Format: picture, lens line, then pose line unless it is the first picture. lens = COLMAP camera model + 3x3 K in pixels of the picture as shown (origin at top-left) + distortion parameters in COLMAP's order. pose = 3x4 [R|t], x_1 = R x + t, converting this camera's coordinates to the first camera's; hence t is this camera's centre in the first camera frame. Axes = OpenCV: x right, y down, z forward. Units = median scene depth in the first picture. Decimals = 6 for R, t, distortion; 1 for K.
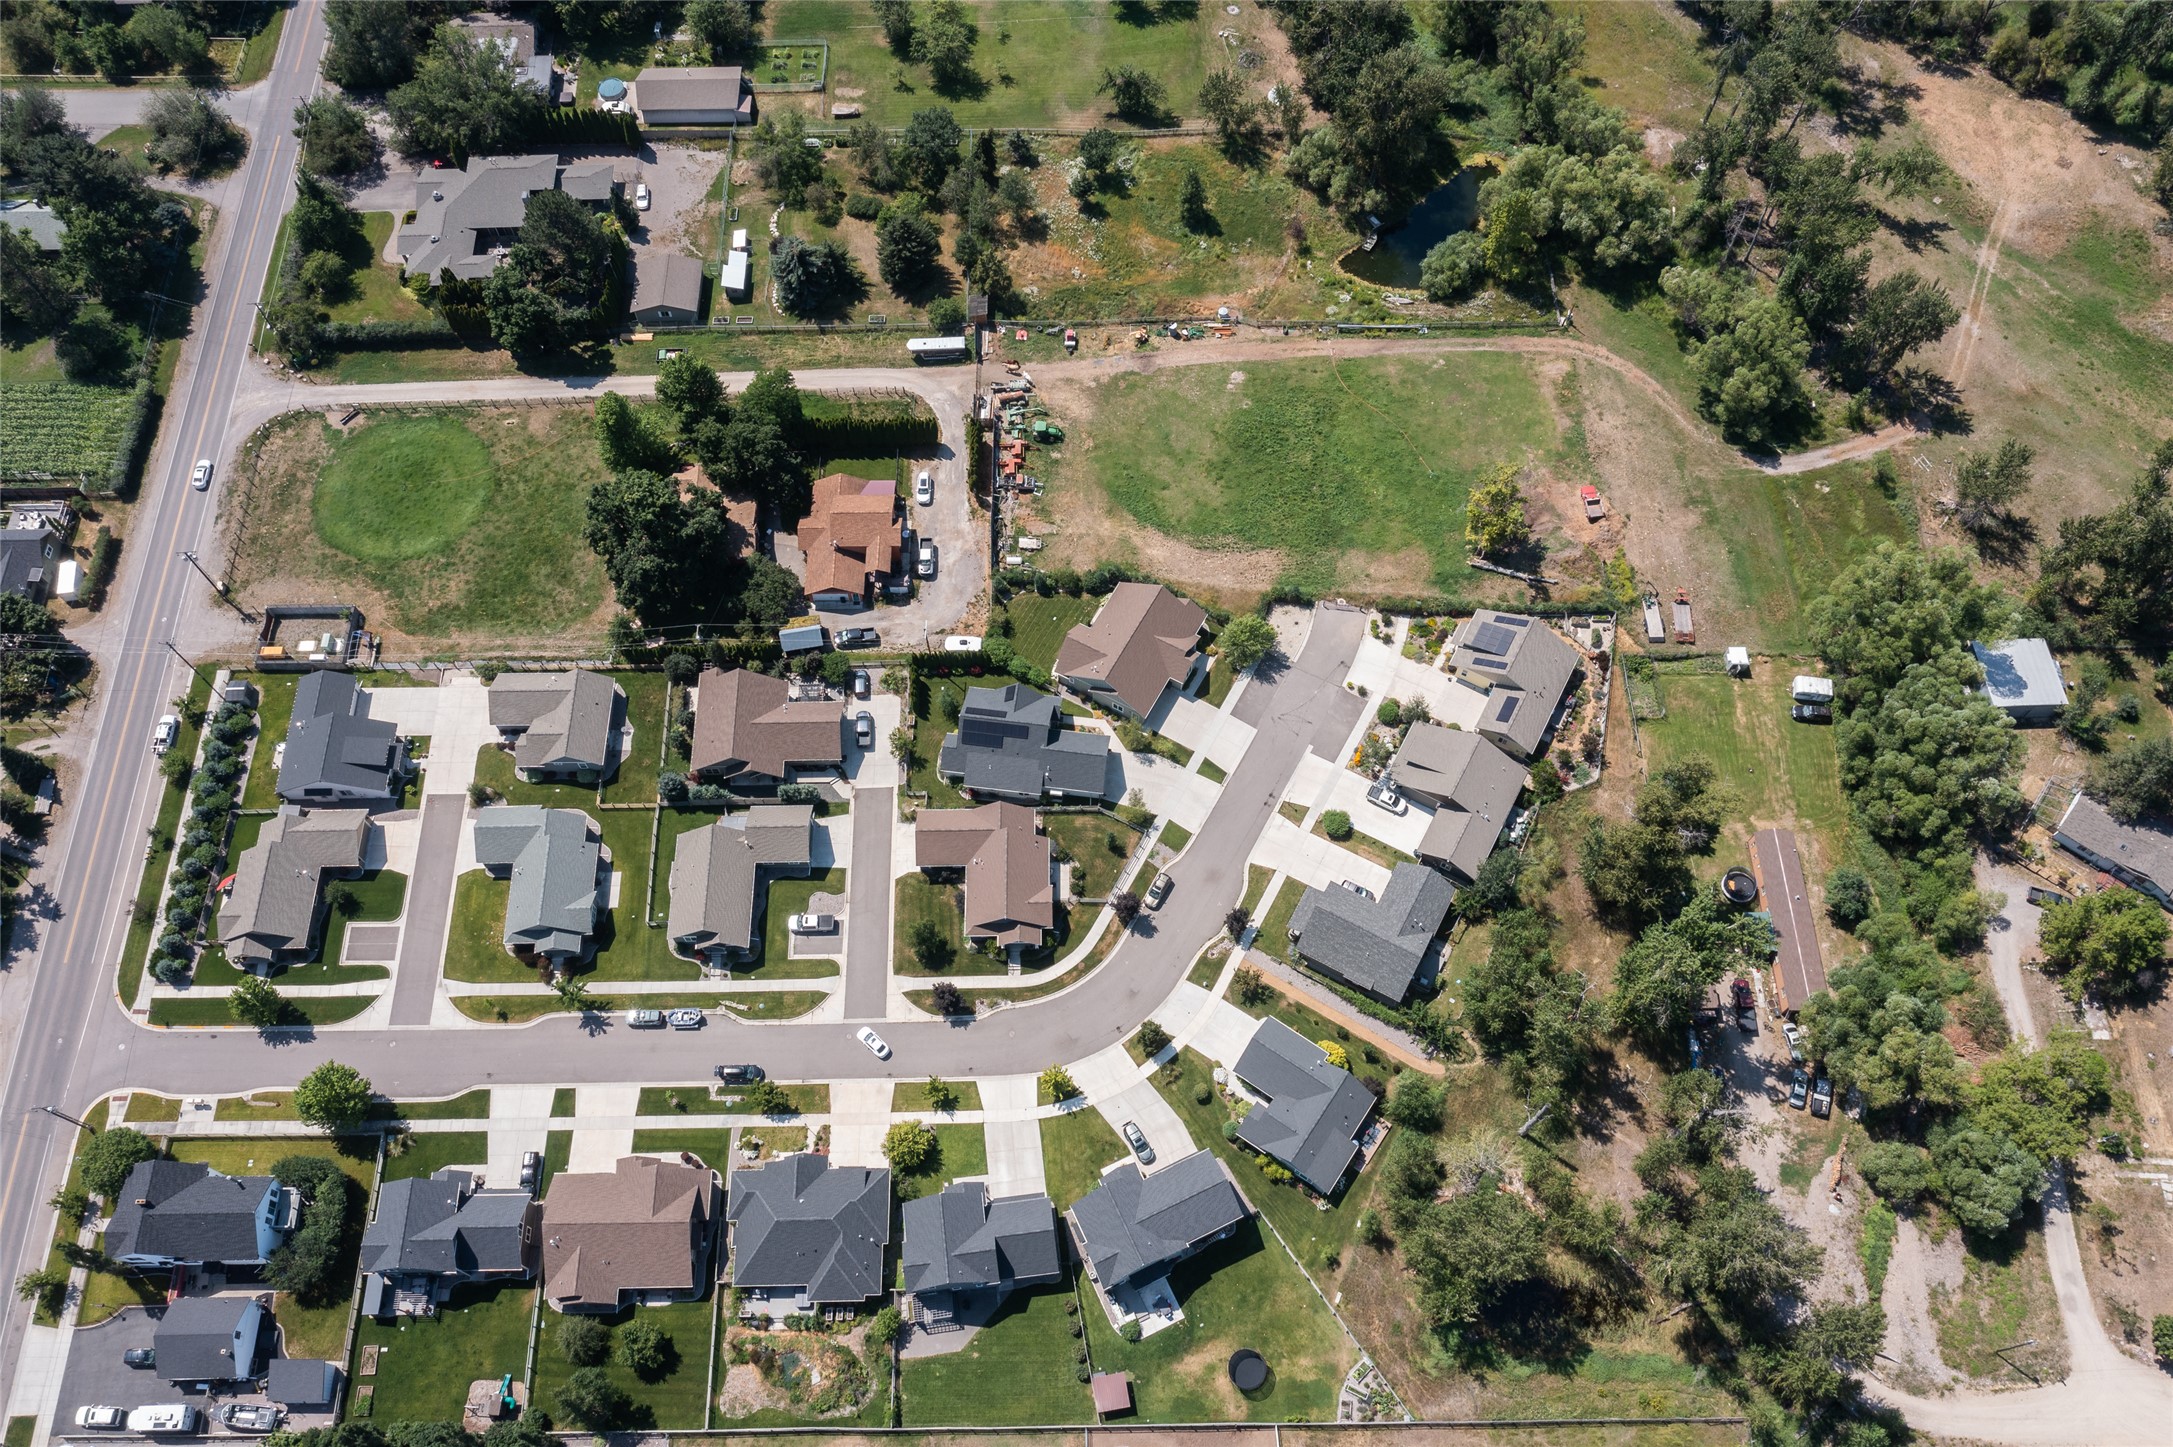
lens RADIAL K [[1716.6, 0, 1078.1], [0, 1716.6, 724.4], [0, 0, 1]] dist [-0.015626, 0.009115]
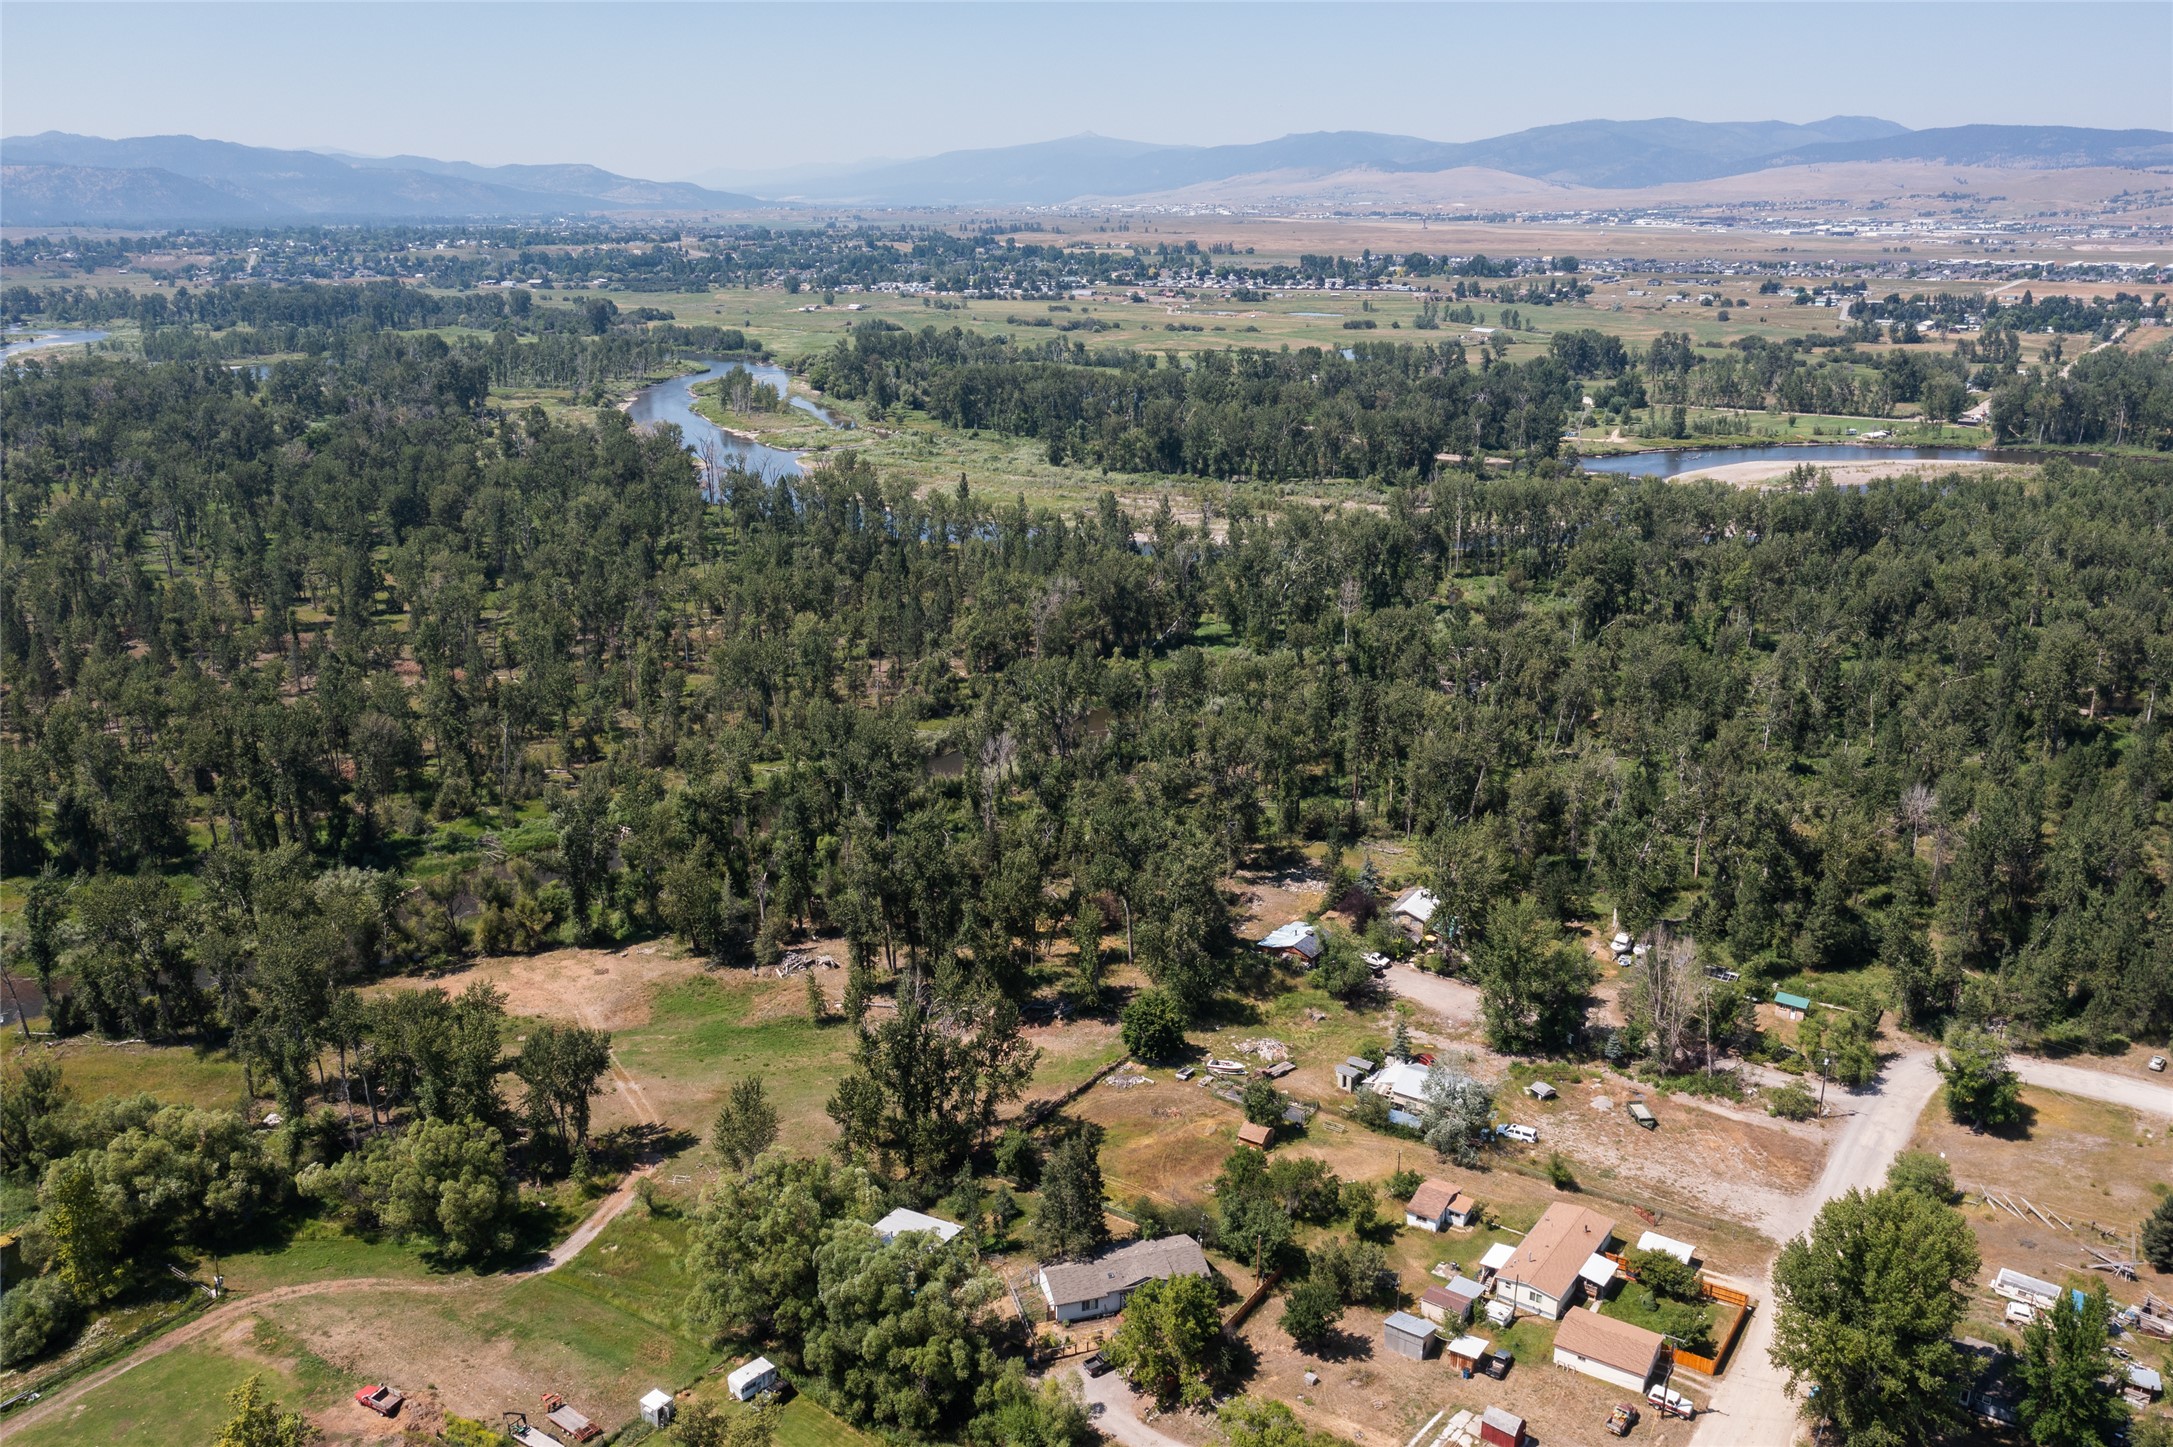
lens RADIAL K [[1716.6, 0, 1093.3], [0, 1716.6, 718.0], [0, 0, 1]] dist [-0.015626, 0.009115]
pose [[0.570382, -0.229637, 0.788626, -0.043390], [0.732901, 0.575765, -0.362424, 0.195312], [-0.370837, 0.784705, 0.496707, 0.269333]]
